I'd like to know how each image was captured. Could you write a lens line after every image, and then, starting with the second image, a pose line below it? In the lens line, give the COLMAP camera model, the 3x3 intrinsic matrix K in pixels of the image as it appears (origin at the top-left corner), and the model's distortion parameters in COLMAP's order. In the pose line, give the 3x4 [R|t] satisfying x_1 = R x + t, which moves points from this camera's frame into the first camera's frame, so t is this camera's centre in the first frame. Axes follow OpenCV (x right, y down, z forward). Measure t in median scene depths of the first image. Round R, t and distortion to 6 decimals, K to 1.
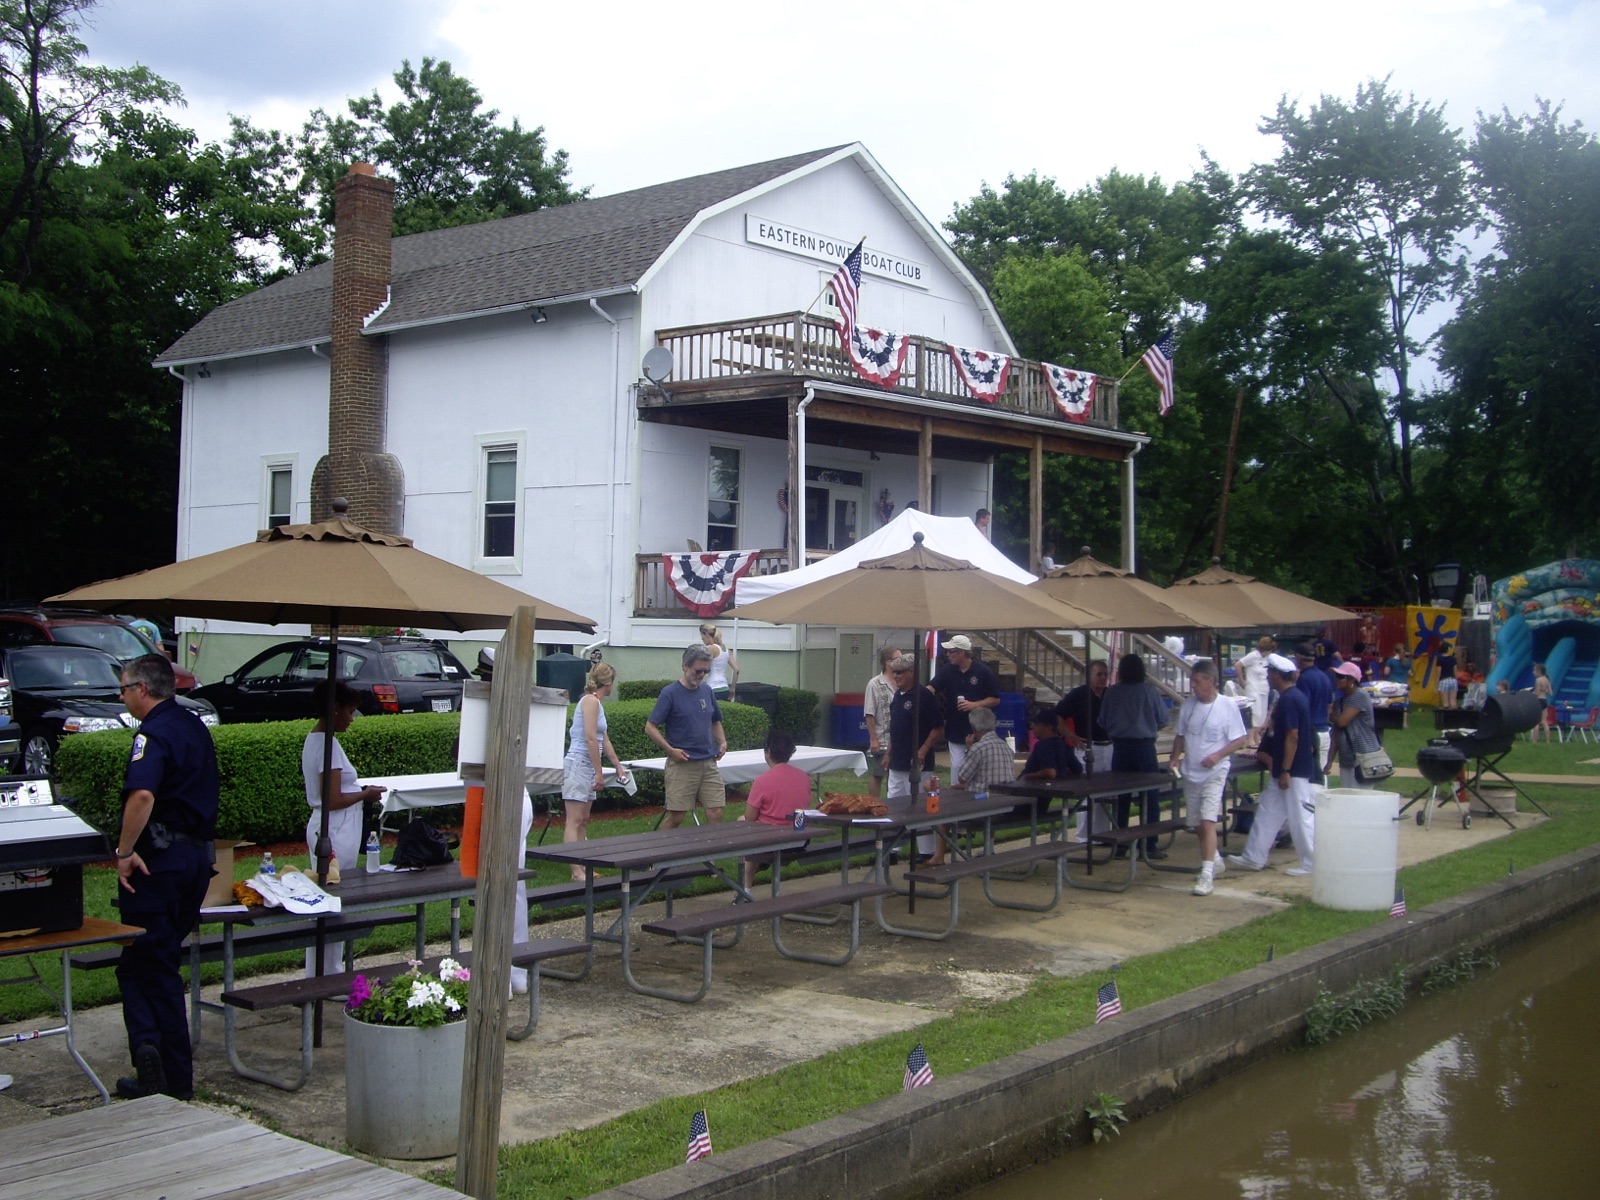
lens RADIAL K [[1823.8, 0, 800.0], [0, 1823.8, 600.0], [0, 0, 1]] dist [-0.184034, 0.181676]
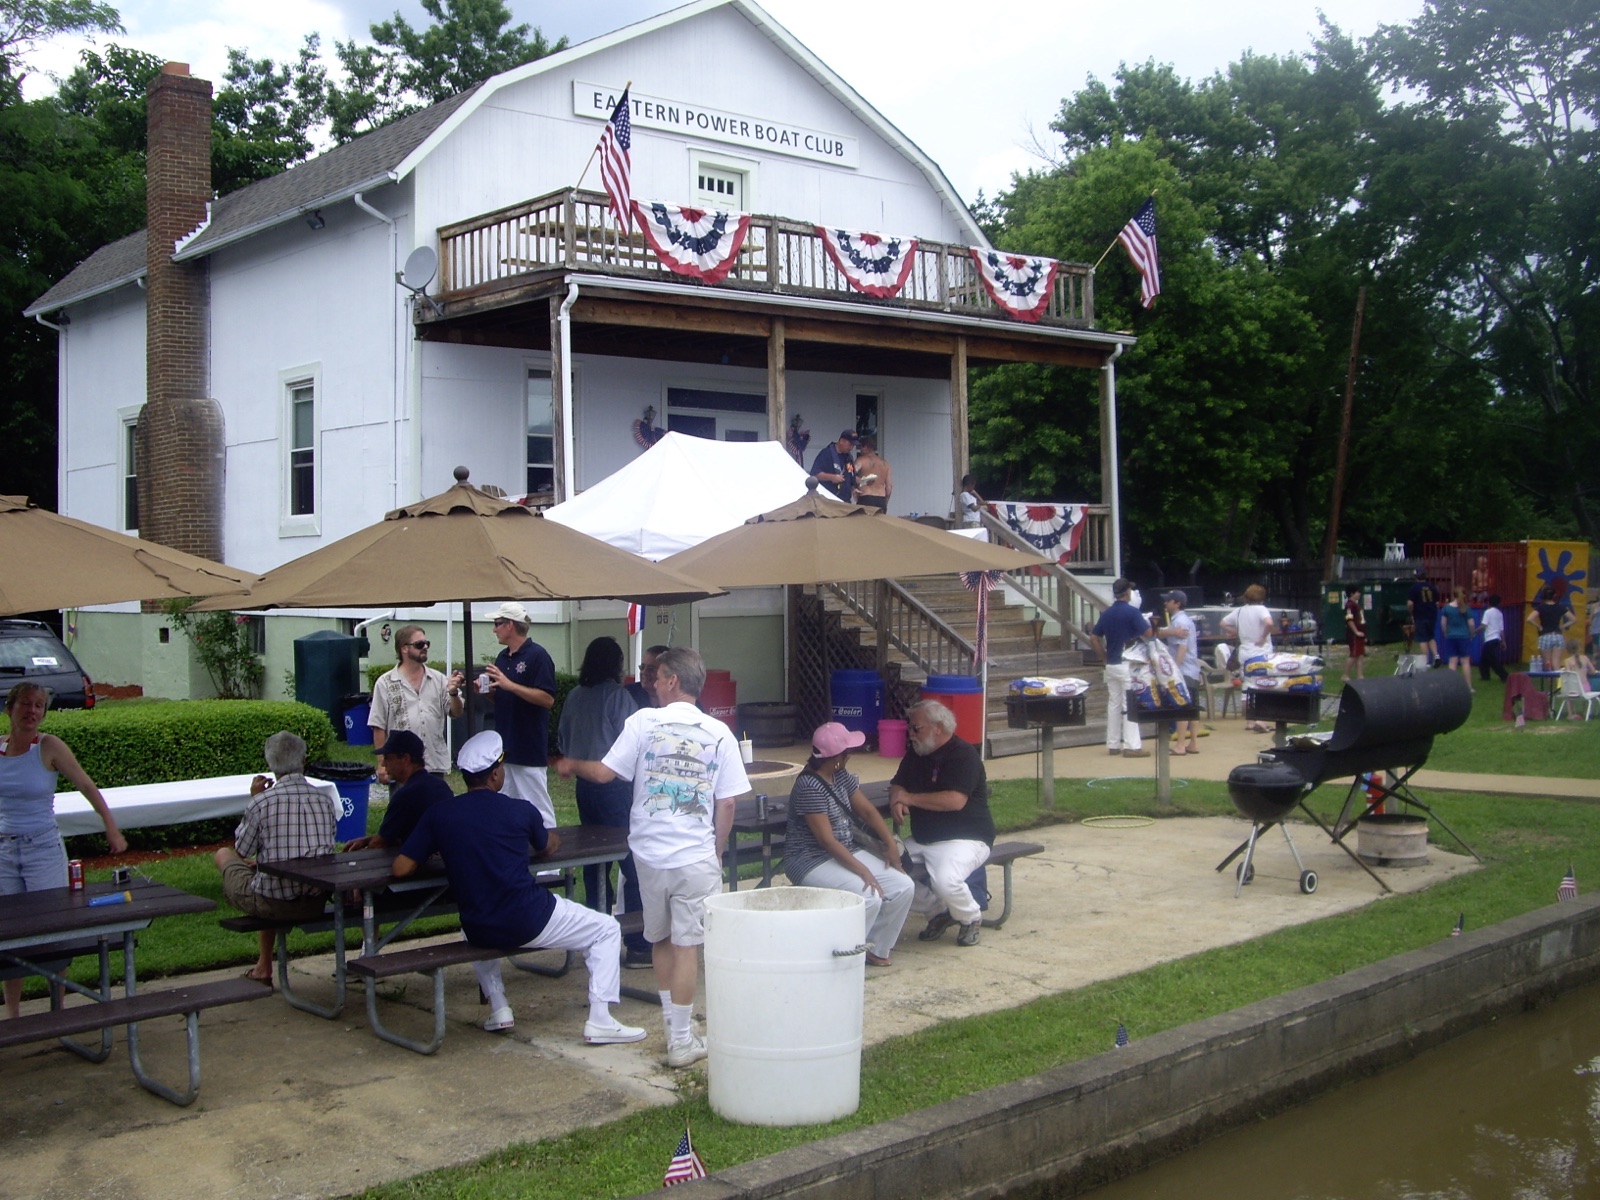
lens RADIAL K [[1823.8, 0, 800.0], [0, 1823.8, 600.0], [0, 0, 1]] dist [-0.184034, 0.181676]
pose [[0.987868, -0.025141, -0.153248, 0.178231], [0.029159, 0.999286, 0.024030, 0.002020], [0.152535, -0.028207, 0.987896, 0.206416]]
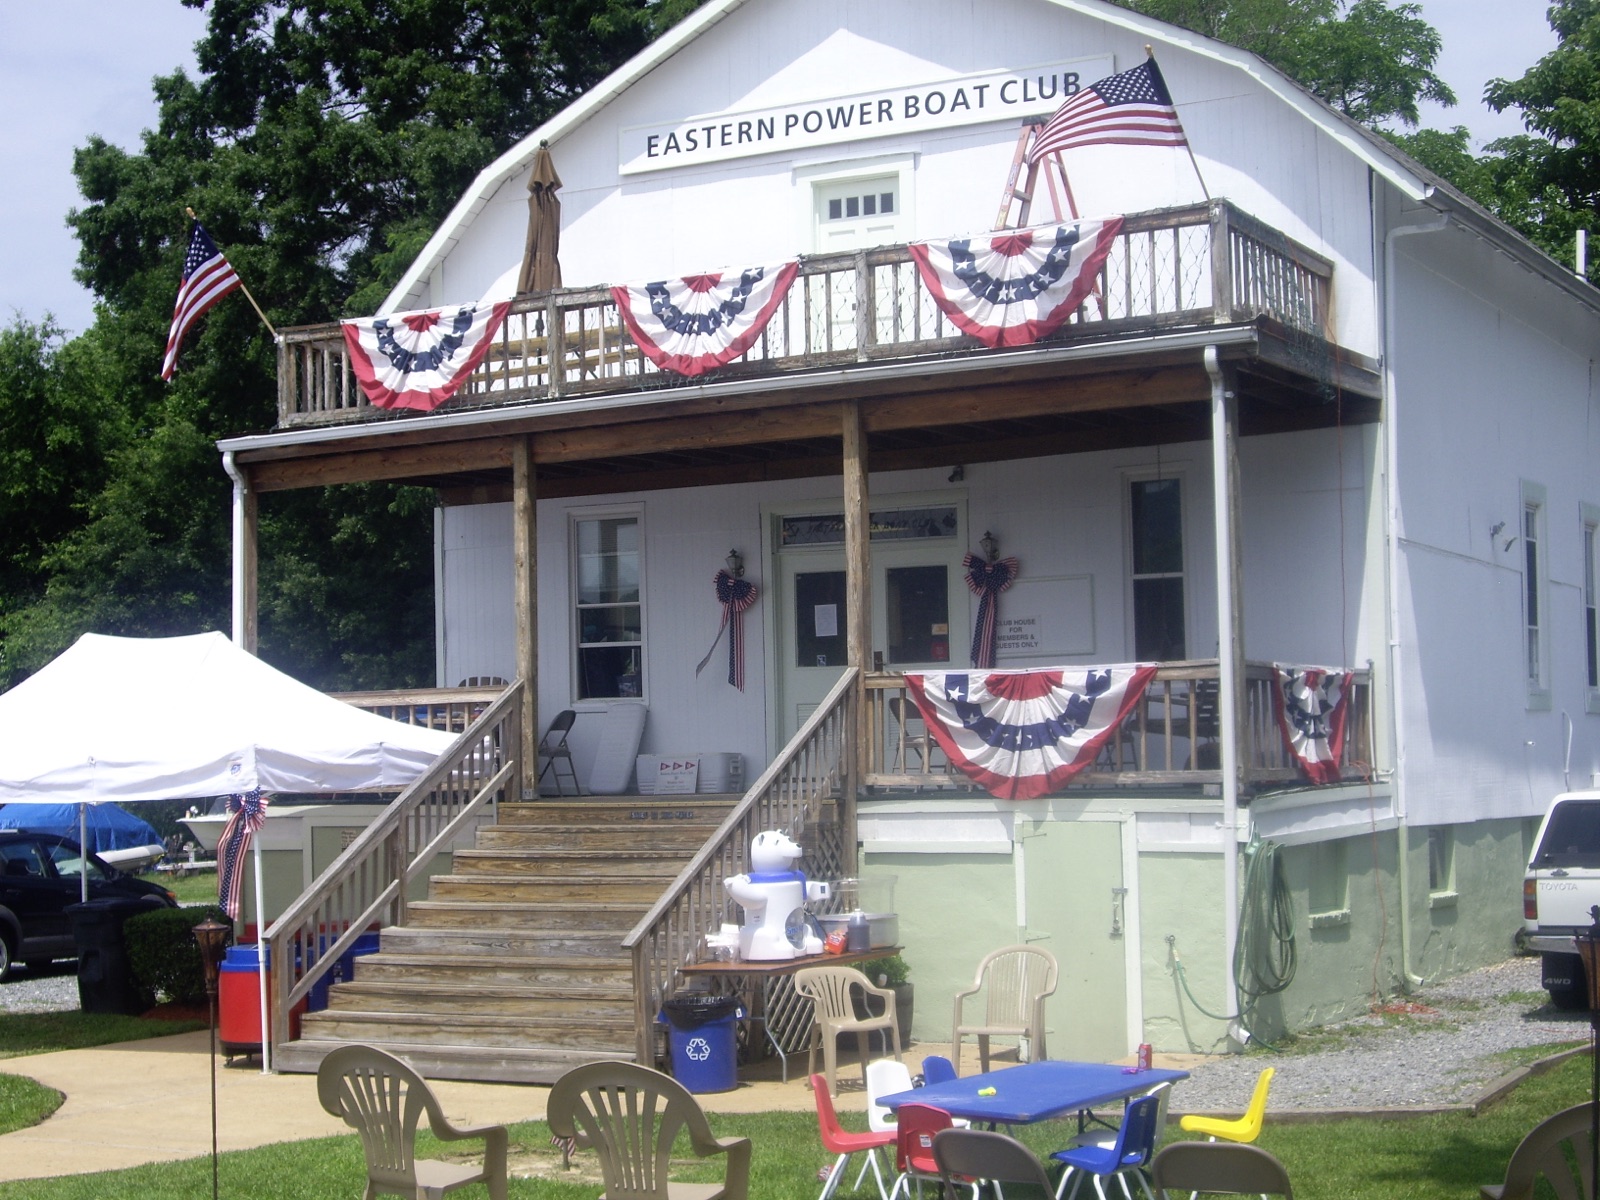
lens RADIAL K [[2572.4, 0, 800.0], [0, 2572.4, 600.0], [0, 0, 1]] dist [0.007929, 0.009008]
pose [[0.180805, -0.078640, -0.980370, 0.780269], [0.035345, 0.996674, -0.073429, 0.009843], [0.982884, -0.021375, 0.182983, 0.852302]]
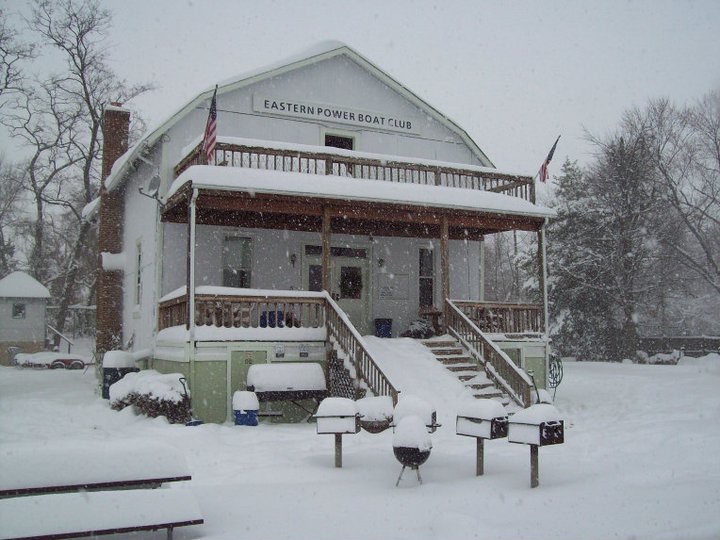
lens RADIAL K [[767.4, 0, 360.0], [0, 767.4, 270.0], [0, 0, 1]] dist [-0.132051, -0.004131]
pose [[0.908391, -0.048694, -0.415277, 0.323028], [0.014136, 0.996204, -0.085890, 0.006477], [0.417883, 0.072151, 0.905631, 0.401821]]
